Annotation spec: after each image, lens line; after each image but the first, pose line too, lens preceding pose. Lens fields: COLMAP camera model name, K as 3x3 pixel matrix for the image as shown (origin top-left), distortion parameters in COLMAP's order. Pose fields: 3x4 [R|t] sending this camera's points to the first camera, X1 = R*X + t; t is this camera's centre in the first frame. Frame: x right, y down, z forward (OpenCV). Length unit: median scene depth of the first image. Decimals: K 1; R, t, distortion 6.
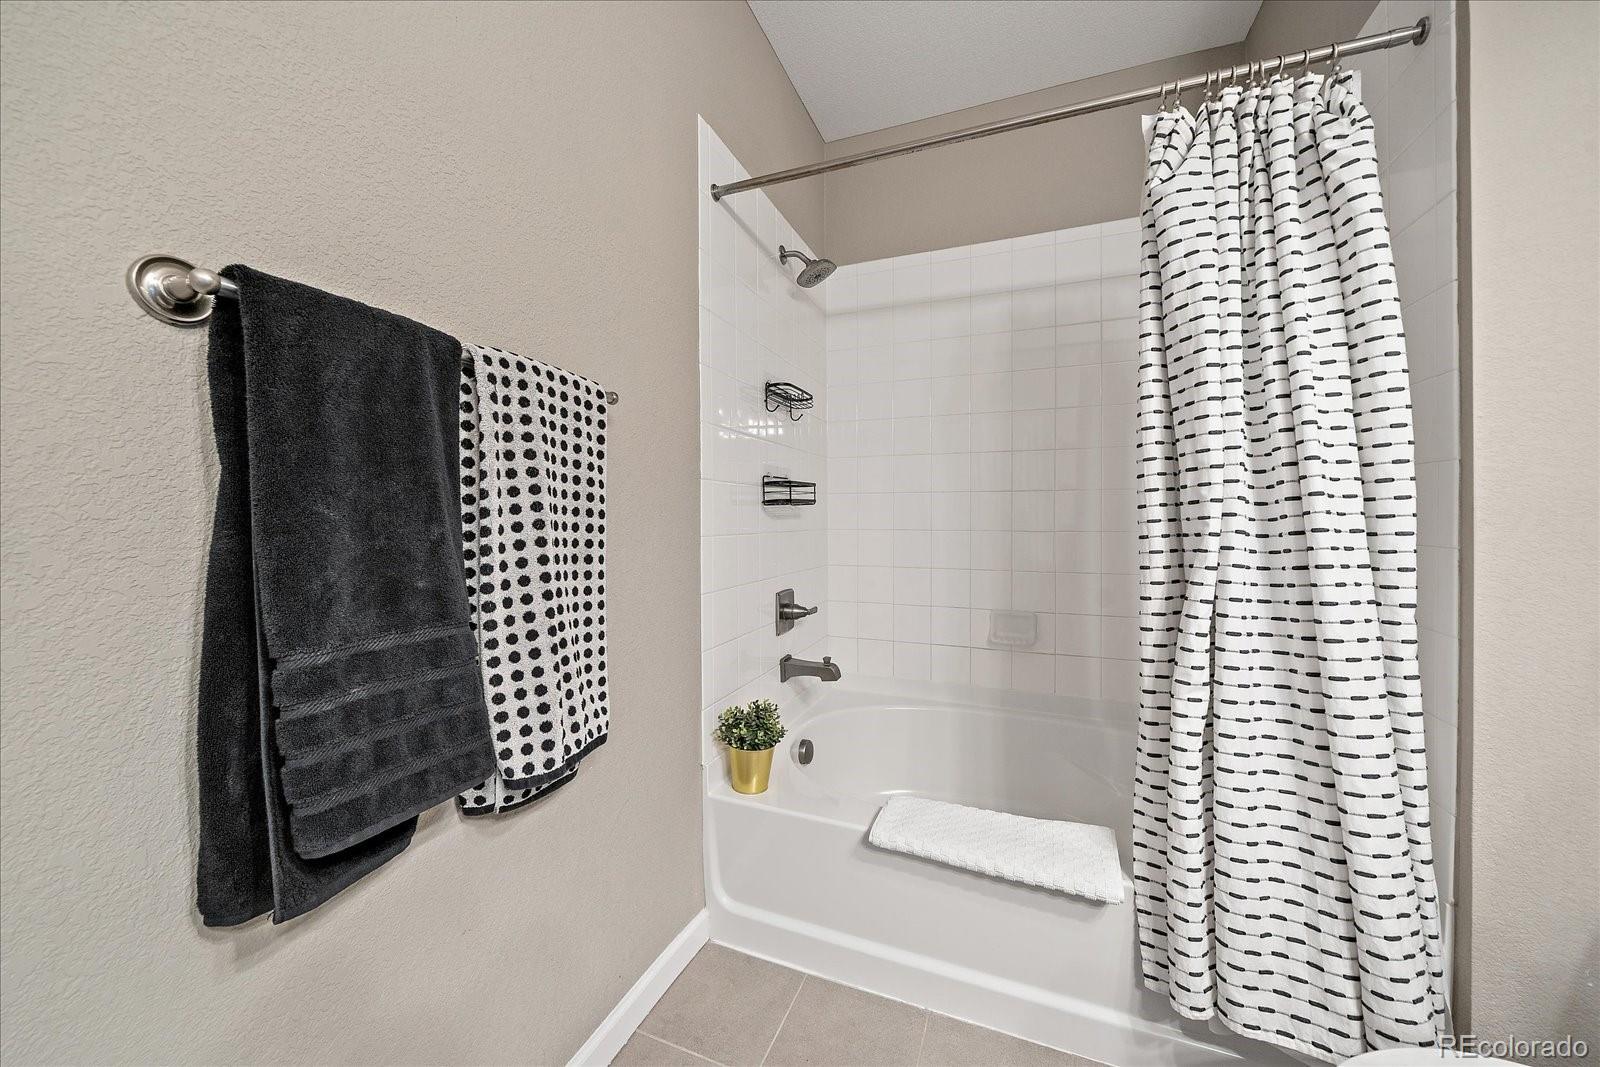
lens RADIAL K [[585.4, 0, 789.7], [0, 585.4, 524.2], [0, 0, 1]] dist [-0.006695, -0.000137]
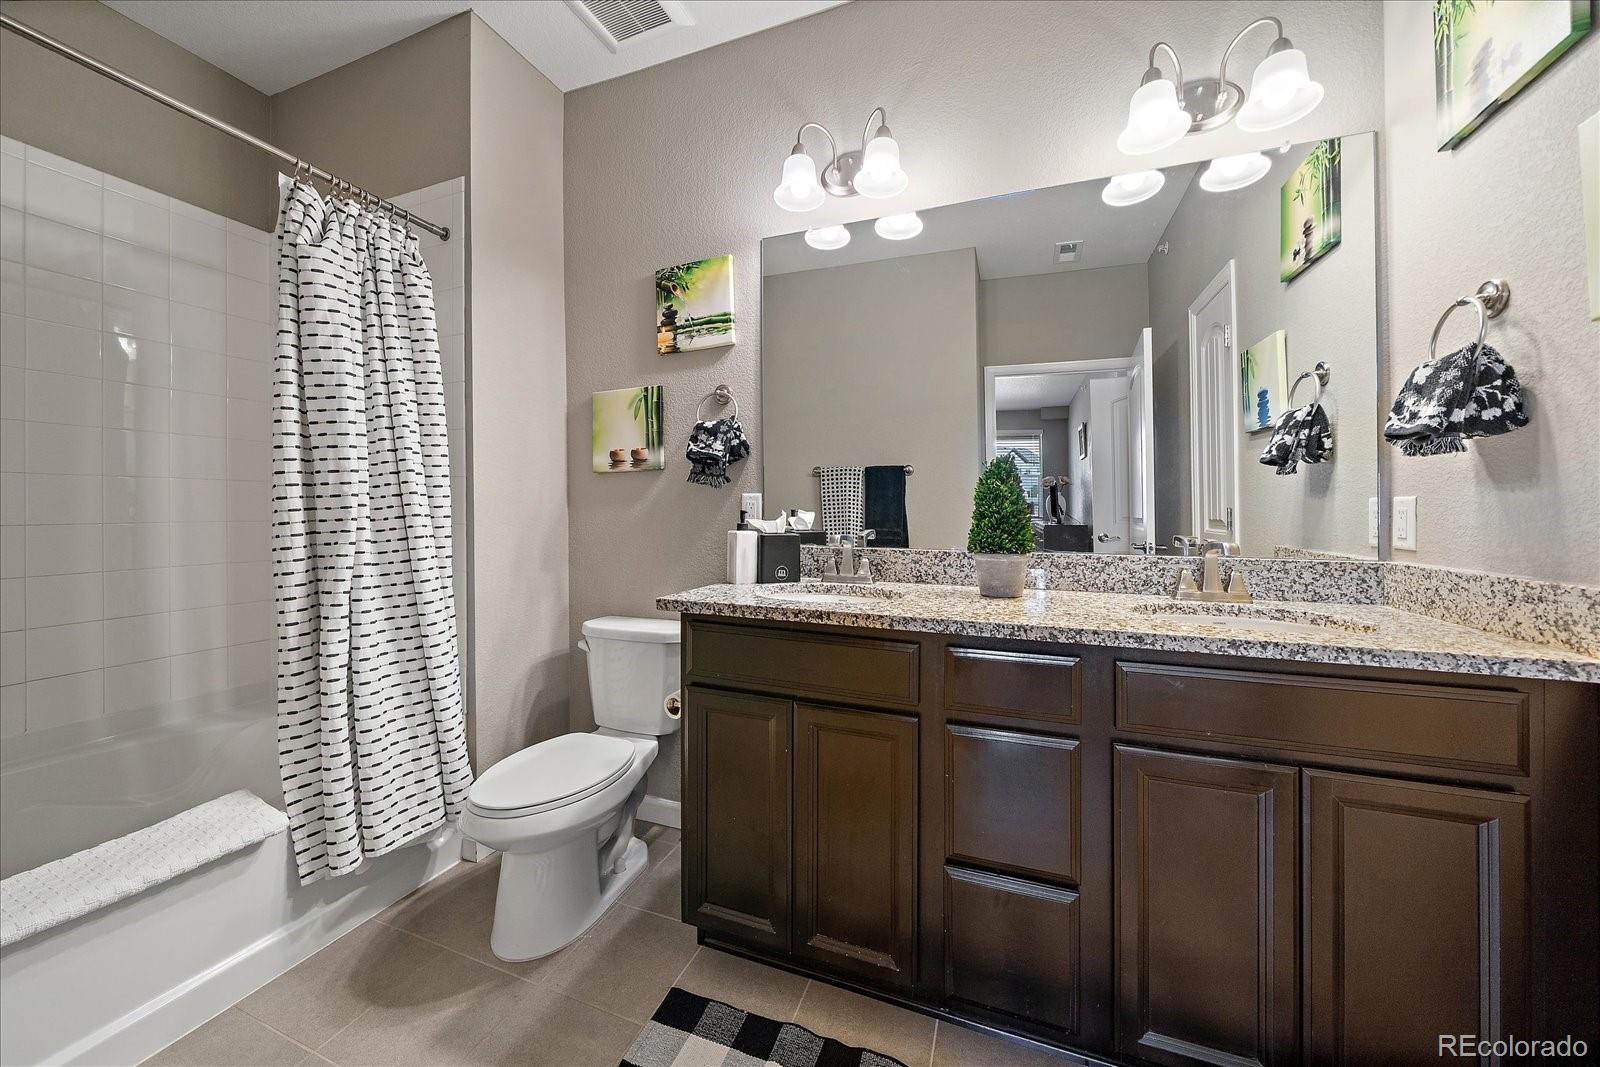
lens RADIAL K [[585.4, 0, 789.7], [0, 585.4, 524.2], [0, 0, 1]] dist [-0.006695, -0.000137]
pose [[0.001504, -0.025115, 0.999683, -0.659272], [0.009113, 0.999643, 0.025101, 0.003655], [-0.999957, 0.009073, 0.001733, -0.051020]]
